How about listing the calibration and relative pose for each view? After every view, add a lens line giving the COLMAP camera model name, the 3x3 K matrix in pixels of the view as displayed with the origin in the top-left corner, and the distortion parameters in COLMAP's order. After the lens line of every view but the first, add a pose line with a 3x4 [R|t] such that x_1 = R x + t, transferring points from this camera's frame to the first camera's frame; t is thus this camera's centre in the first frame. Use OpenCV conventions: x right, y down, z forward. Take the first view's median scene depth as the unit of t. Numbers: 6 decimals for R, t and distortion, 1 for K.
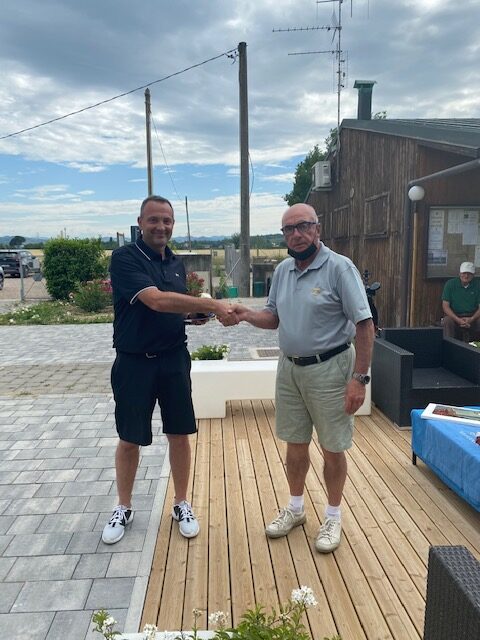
lens RADIAL K [[485.7, 0, 238.8], [0, 485.7, 317.9], [0, 0, 1]] dist [0.019645, -0.018047]
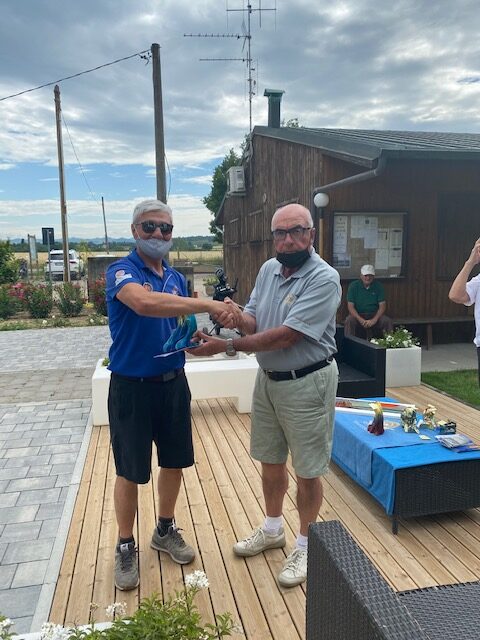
lens RADIAL K [[485.7, 0, 236.7], [0, 485.7, 320.9], [0, 0, 1]] dist [0.019645, -0.018047]
pose [[0.987990, -0.023241, 0.152759, 0.013857], [0.022939, 0.999730, 0.003740, -0.001044], [-0.152805, -0.000191, 0.988256, -0.016317]]
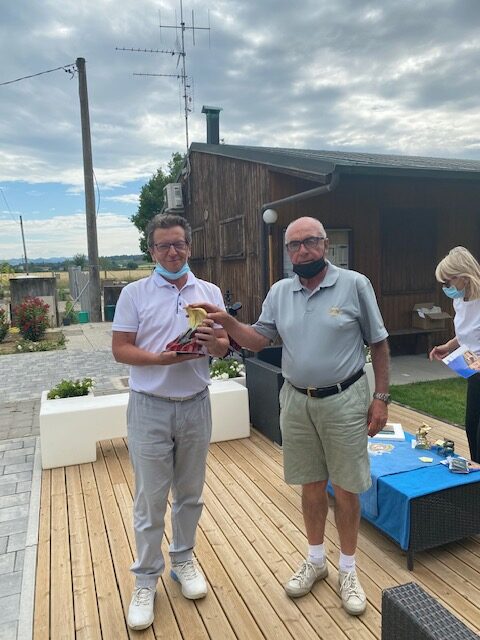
lens RADIAL K [[485.7, 0, 239.6], [0, 485.7, 317.2], [0, 0, 1]] dist [0.019645, -0.018047]
pose [[0.951246, -0.045424, 0.305071, -0.024820], [0.058885, 0.997649, -0.035062, -0.006182], [-0.302761, 0.051316, 0.951684, 0.036722]]
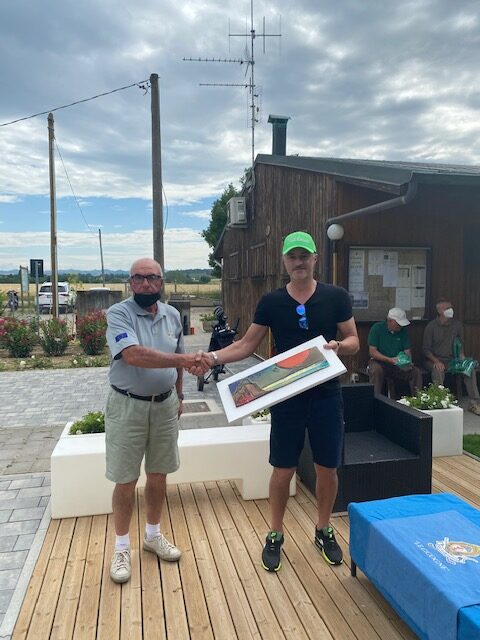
lens RADIAL K [[485.7, 0, 241.4], [0, 485.7, 318.6], [0, 0, 1]] dist [0.019645, -0.018047]
pose [[0.985547, -0.002970, 0.169378, 0.027254], [0.014602, 0.997614, -0.067471, -0.028675], [-0.168773, 0.068969, 0.983239, 0.120554]]
